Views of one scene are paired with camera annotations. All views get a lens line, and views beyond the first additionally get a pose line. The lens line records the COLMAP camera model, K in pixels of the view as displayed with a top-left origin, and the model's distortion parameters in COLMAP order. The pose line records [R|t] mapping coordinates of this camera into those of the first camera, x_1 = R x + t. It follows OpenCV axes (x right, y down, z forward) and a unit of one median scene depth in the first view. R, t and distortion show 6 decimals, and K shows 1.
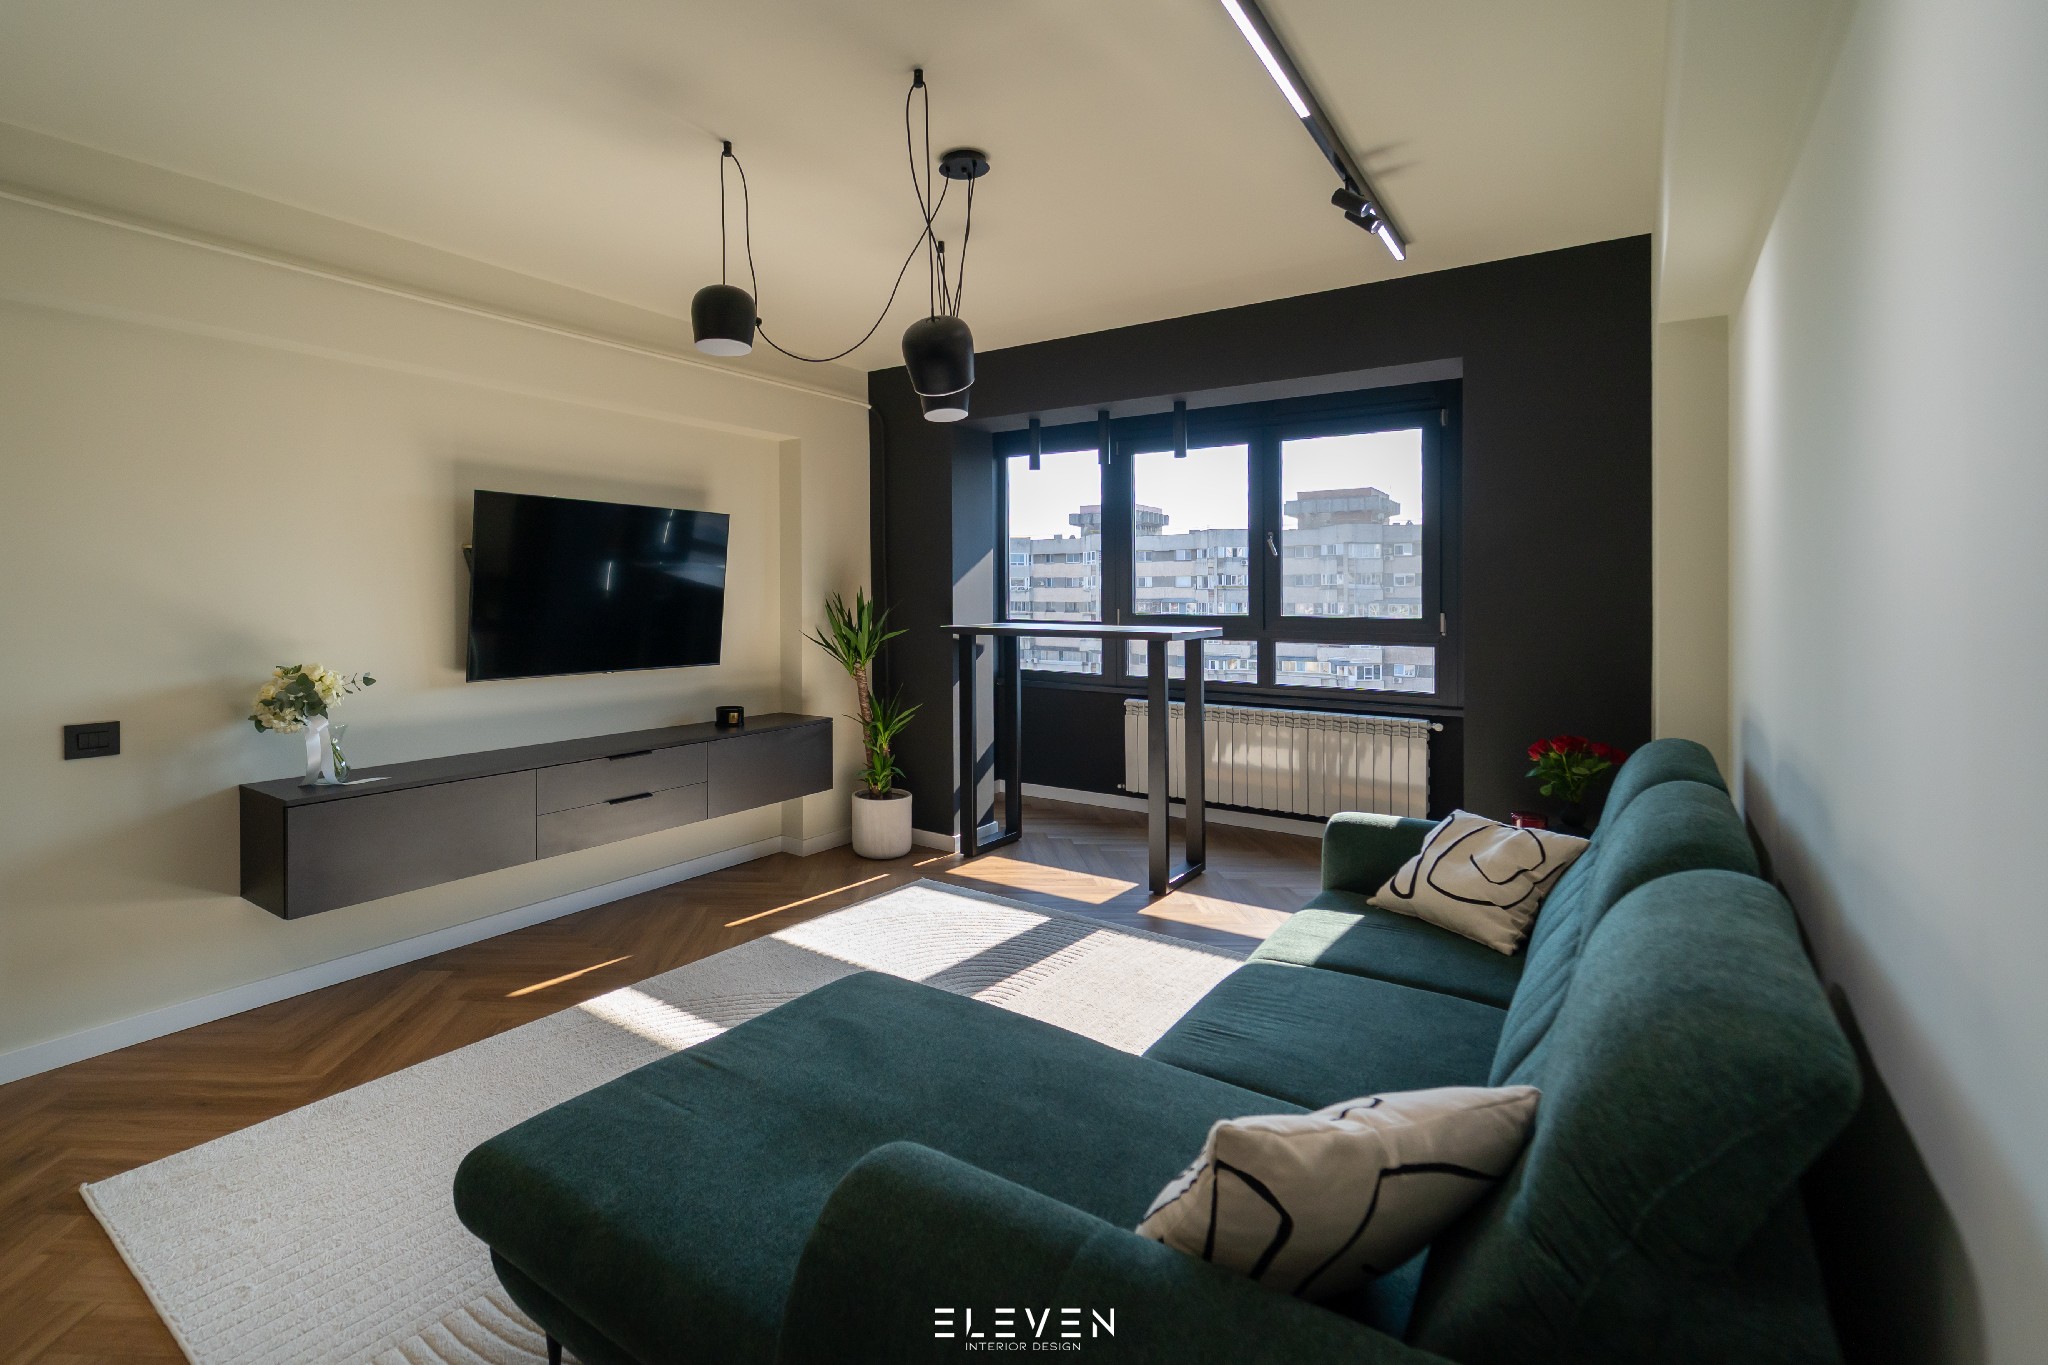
lens RADIAL K [[822.3, 0, 1026.3], [0, 822.3, 595.9], [0, 0, 1]] dist [-0.000917, 0.000106]
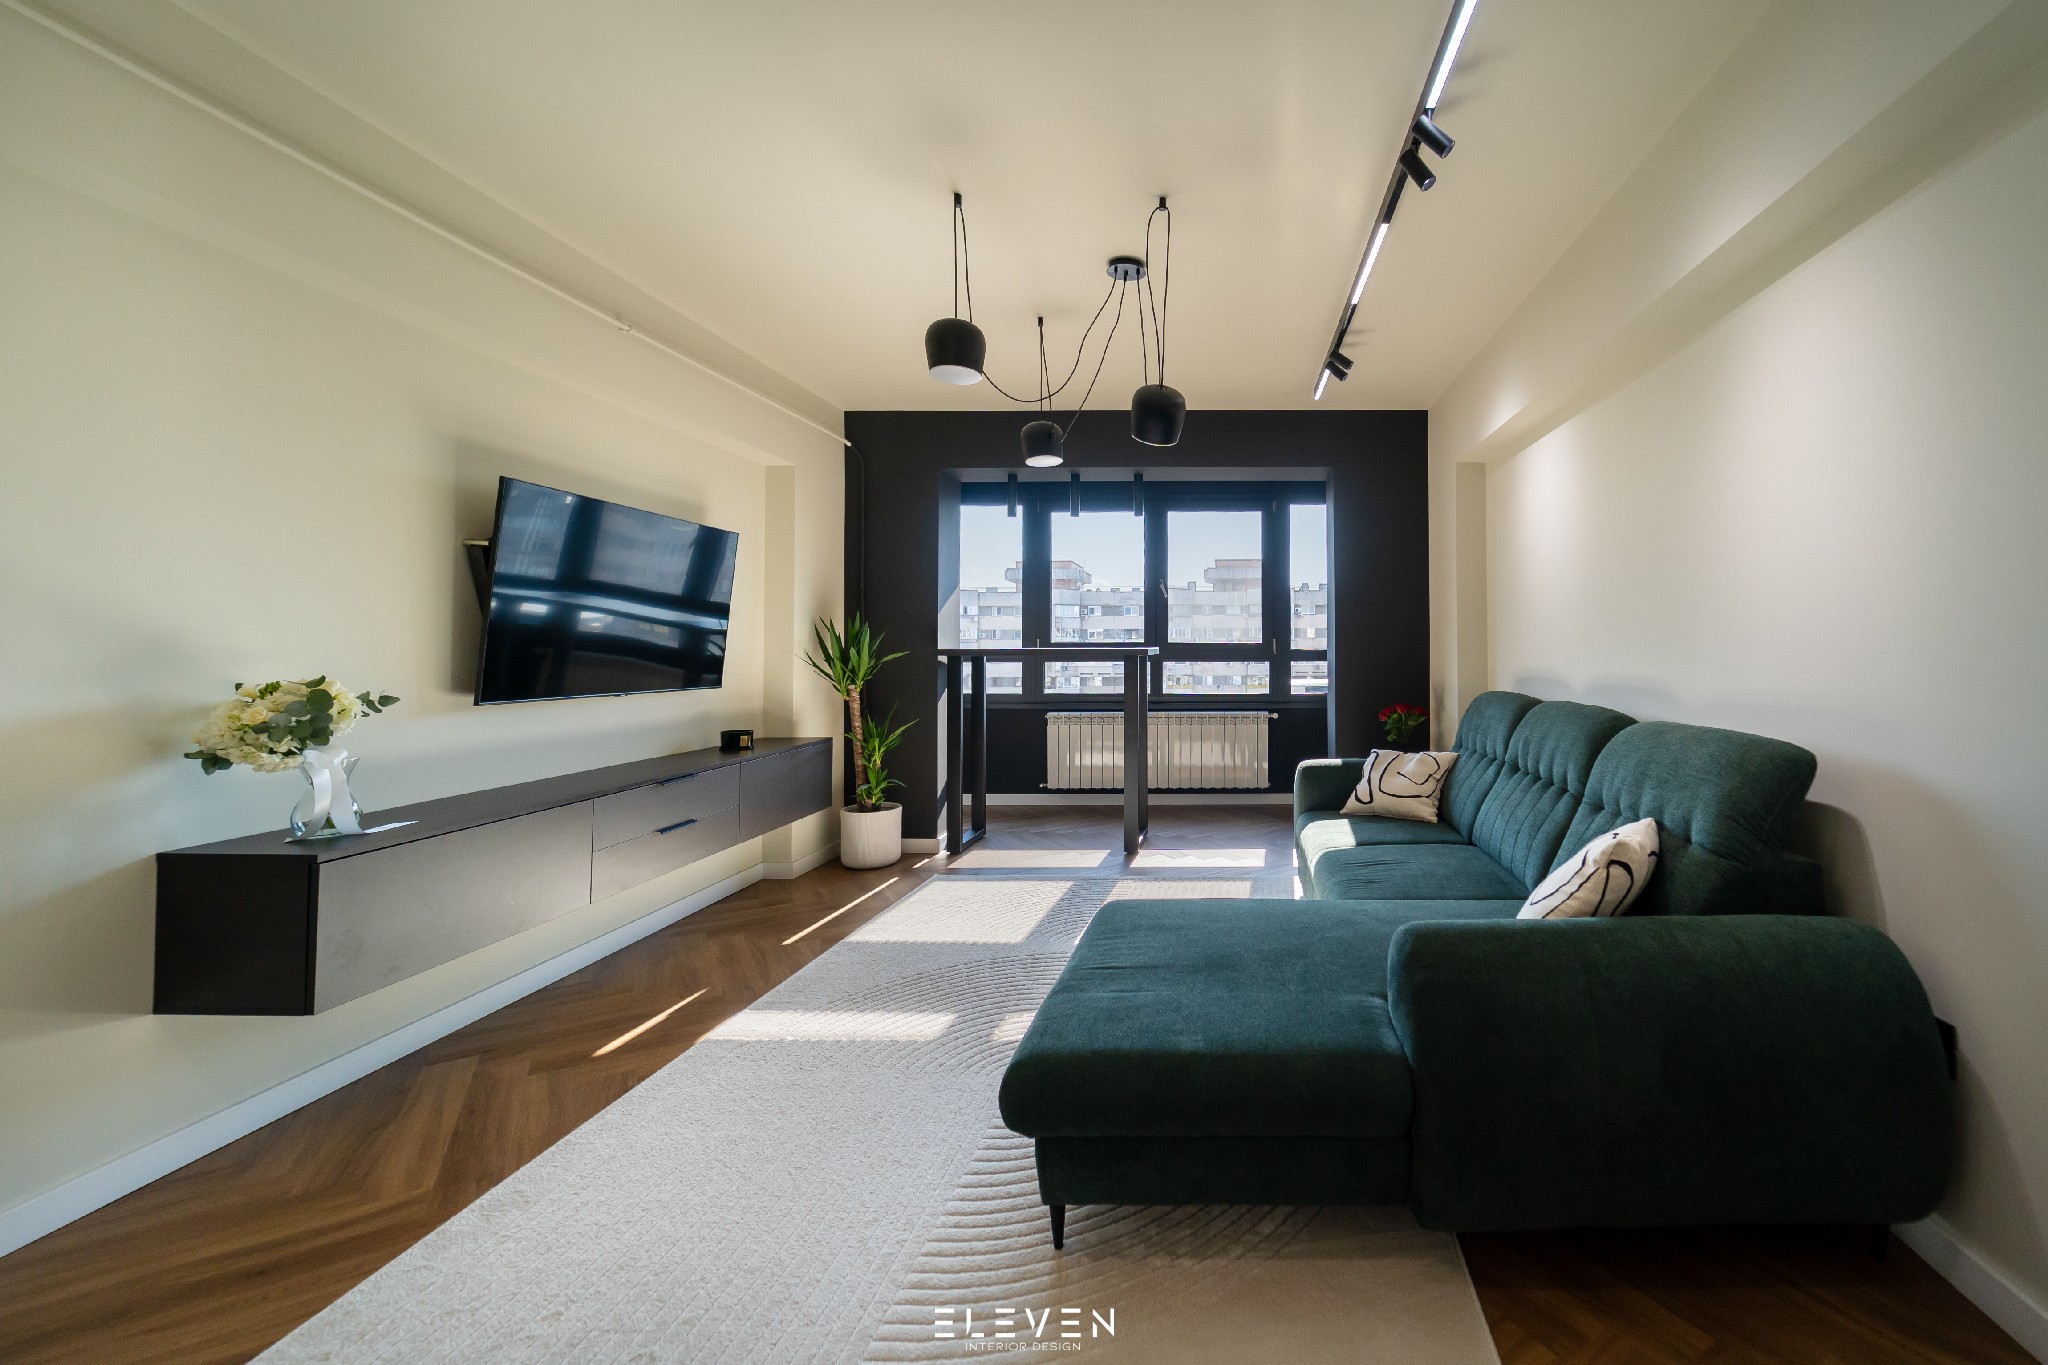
lens RADIAL K [[776.9, 0, 1022.5], [0, 776.9, 647.0], [0, 0, 1]] dist [-0.001382, -0.000166]
pose [[0.856946, 0.006102, 0.515370, -0.573223], [0.007495, 0.999677, -0.024298, 0.064249], [-0.515352, 0.024684, 0.856623, 0.038364]]
